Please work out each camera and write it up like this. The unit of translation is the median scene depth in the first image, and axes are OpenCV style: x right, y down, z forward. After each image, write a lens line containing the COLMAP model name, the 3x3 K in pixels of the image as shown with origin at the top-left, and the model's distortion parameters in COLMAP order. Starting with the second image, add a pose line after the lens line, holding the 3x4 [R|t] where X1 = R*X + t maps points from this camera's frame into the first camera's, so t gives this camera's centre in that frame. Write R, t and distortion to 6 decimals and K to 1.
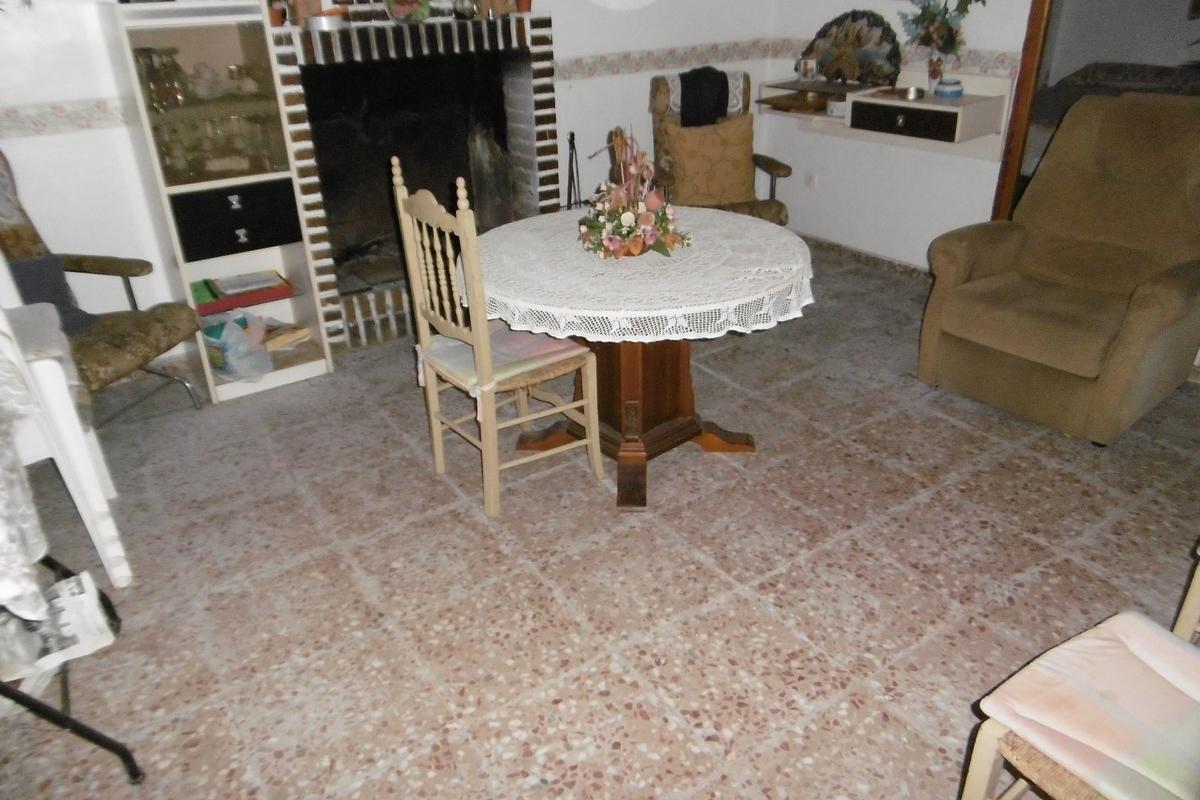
lens RADIAL K [[841.3, 0, 603.3], [0, 841.3, 398.1], [0, 0, 1]] dist [-0.005008, -0.006569]
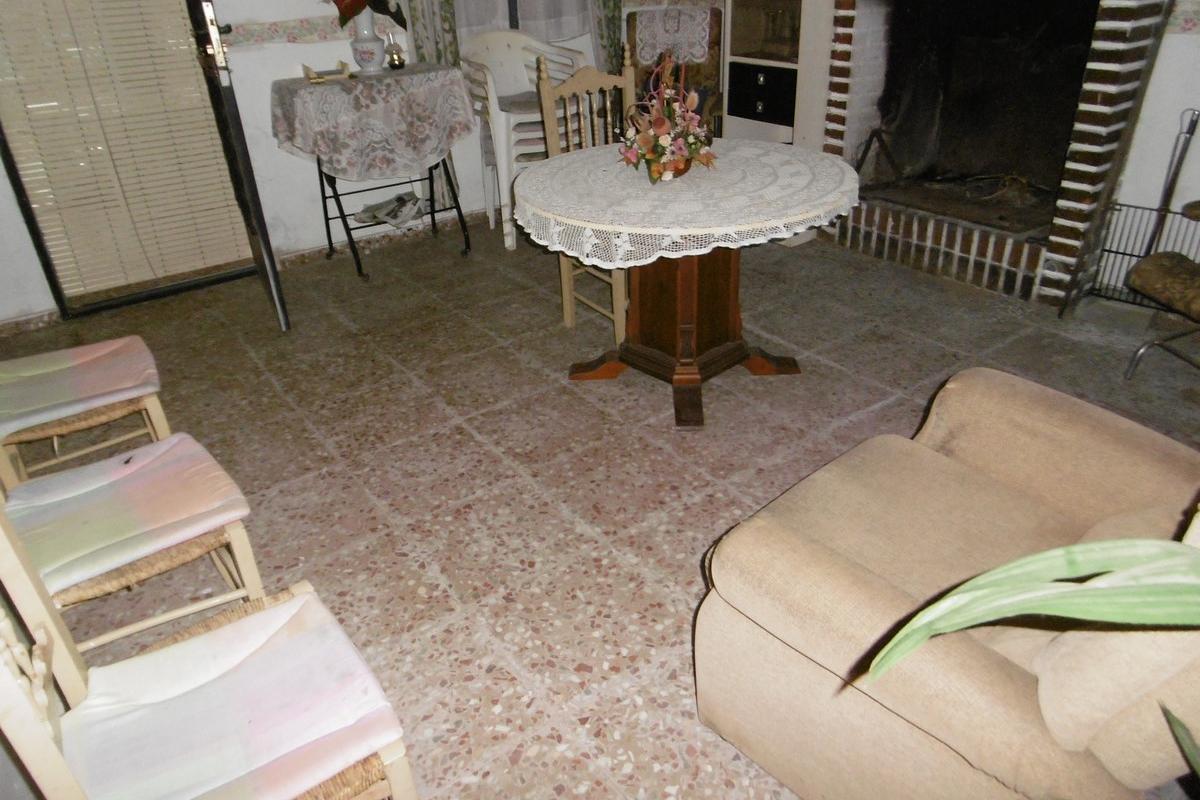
lens RADIAL K [[841.3, 0, 597.1], [0, 841.3, 402.6], [0, 0, 1]] dist [-0.005008, -0.006569]
pose [[0.024334, 0.511848, -0.858731, 0.800712], [-0.406188, 0.789948, 0.459340, -0.294482], [0.913465, 0.337629, 0.227129, 0.579401]]
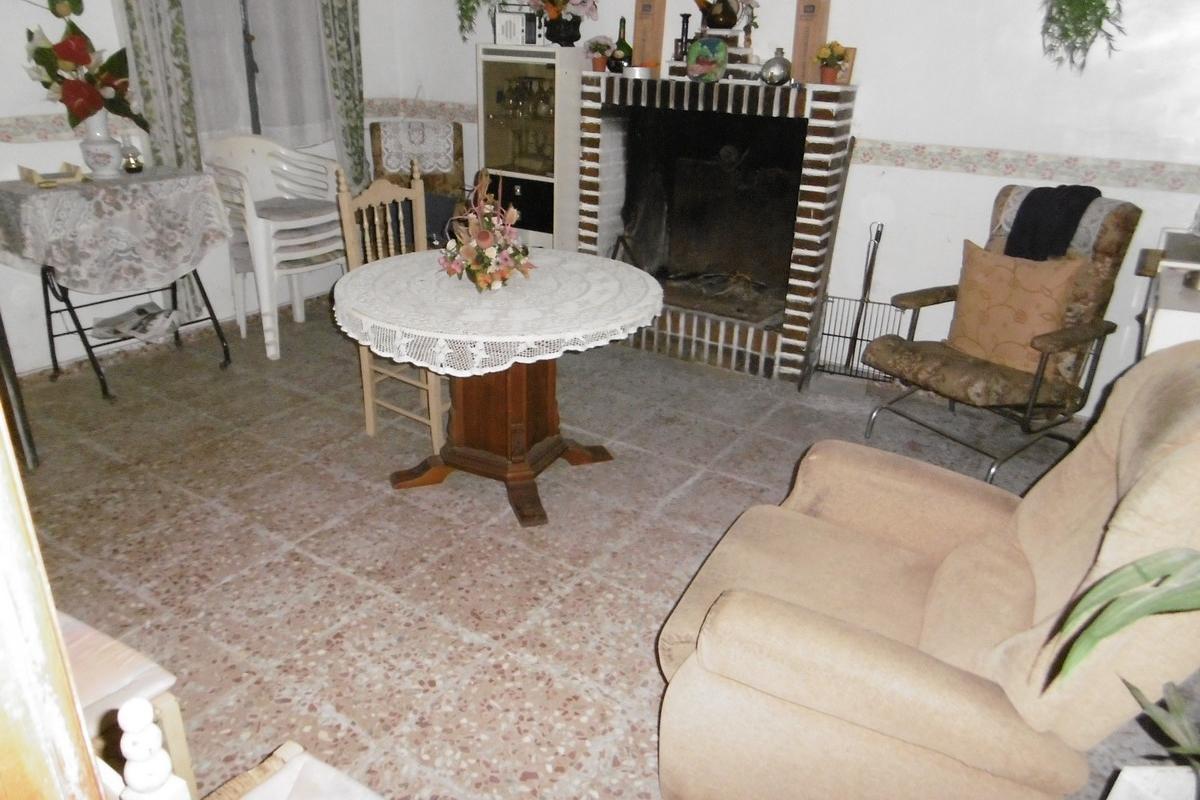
lens RADIAL K [[841.3, 0, 597.2], [0, 841.3, 405.2], [0, 0, 1]] dist [-0.005008, -0.006569]
pose [[0.385782, 0.404779, -0.829051, 0.791269], [-0.451379, 0.866529, 0.213037, -0.249233], [0.804630, 0.292030, 0.517000, 0.441886]]
